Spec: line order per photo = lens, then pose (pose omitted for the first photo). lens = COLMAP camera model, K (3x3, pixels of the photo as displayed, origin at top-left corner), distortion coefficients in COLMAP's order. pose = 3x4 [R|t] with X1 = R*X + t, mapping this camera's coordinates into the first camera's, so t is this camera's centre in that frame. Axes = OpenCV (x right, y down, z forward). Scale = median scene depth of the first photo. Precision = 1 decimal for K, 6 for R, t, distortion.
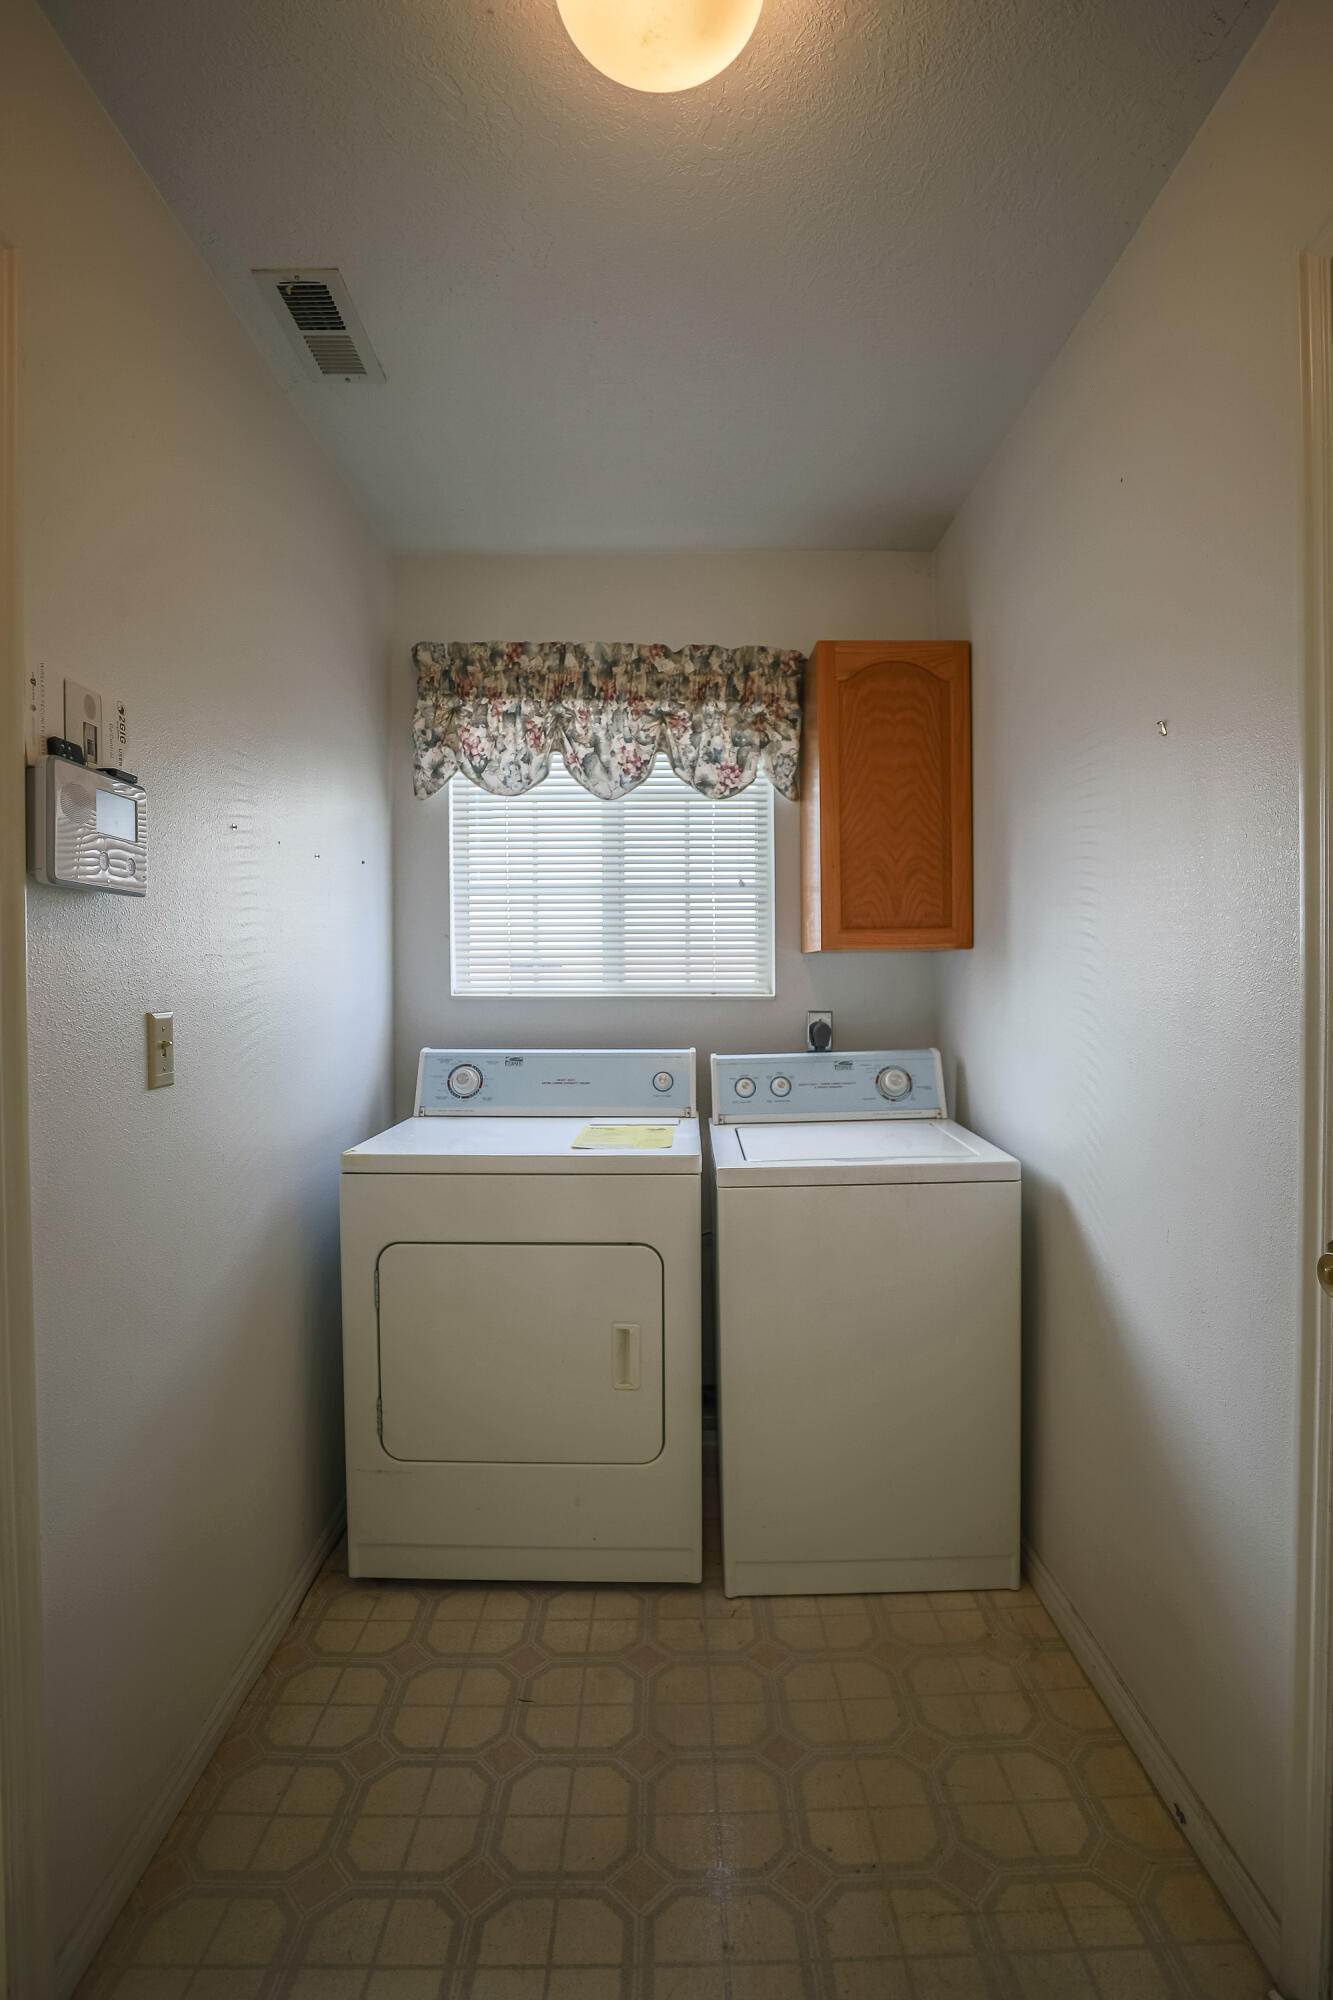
lens RADIAL K [[961.4, 0, 674.0], [0, 961.4, 998.0], [0, 0, 1]] dist [-0.033783, 0.007595]
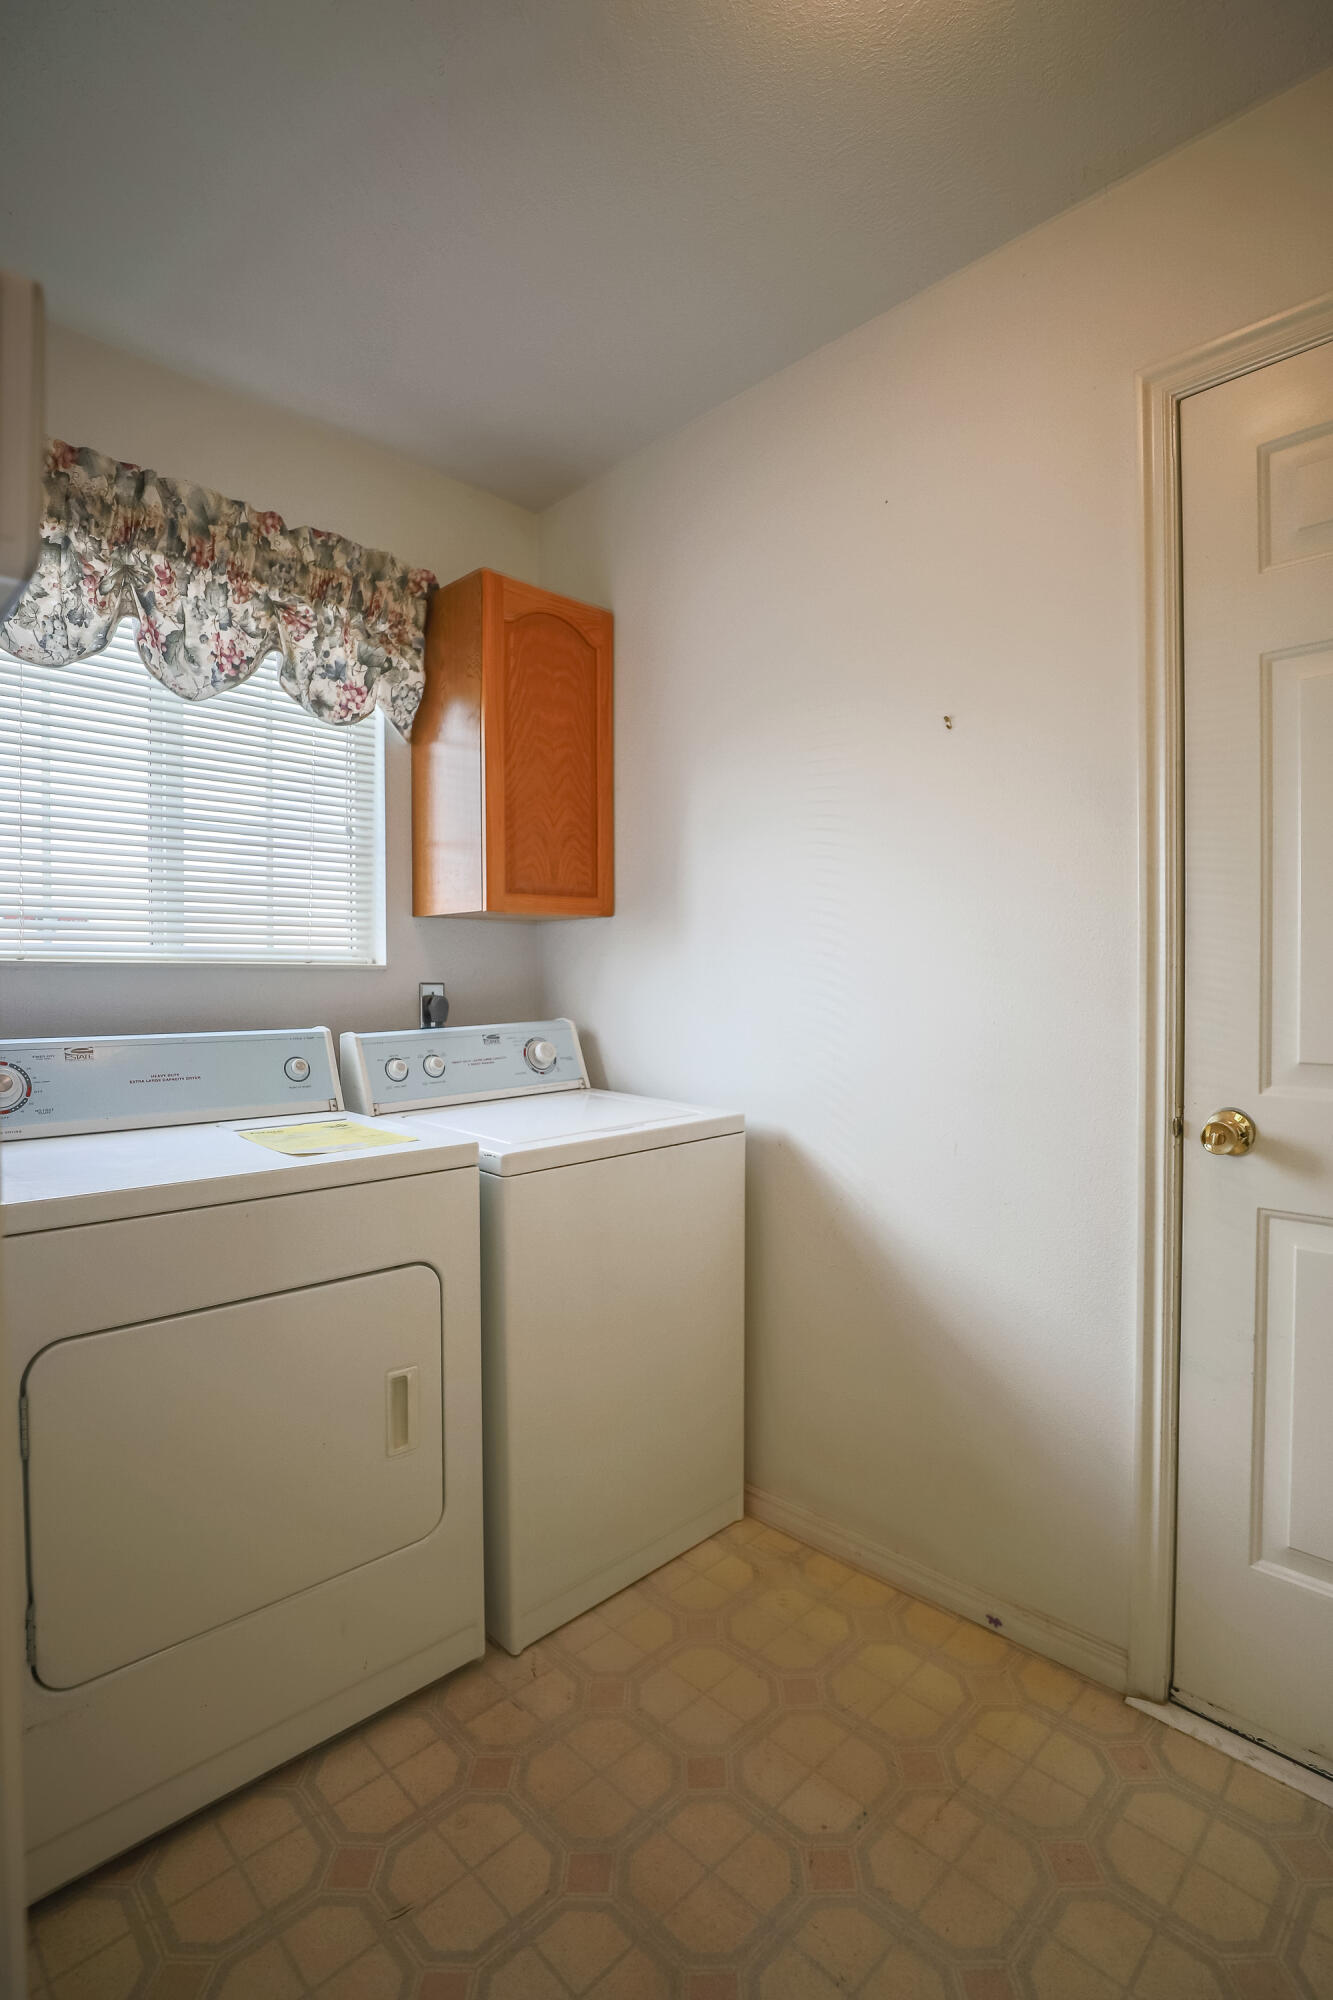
lens RADIAL K [[961.4, 0, 668.9], [0, 961.4, 984.7], [0, 0, 1]] dist [-0.033783, 0.007595]
pose [[0.714589, -0.001649, 0.699543, -0.352738], [0.006603, 0.999969, -0.004388, 0.023654], [-0.699514, 0.007755, 0.714577, 0.233055]]
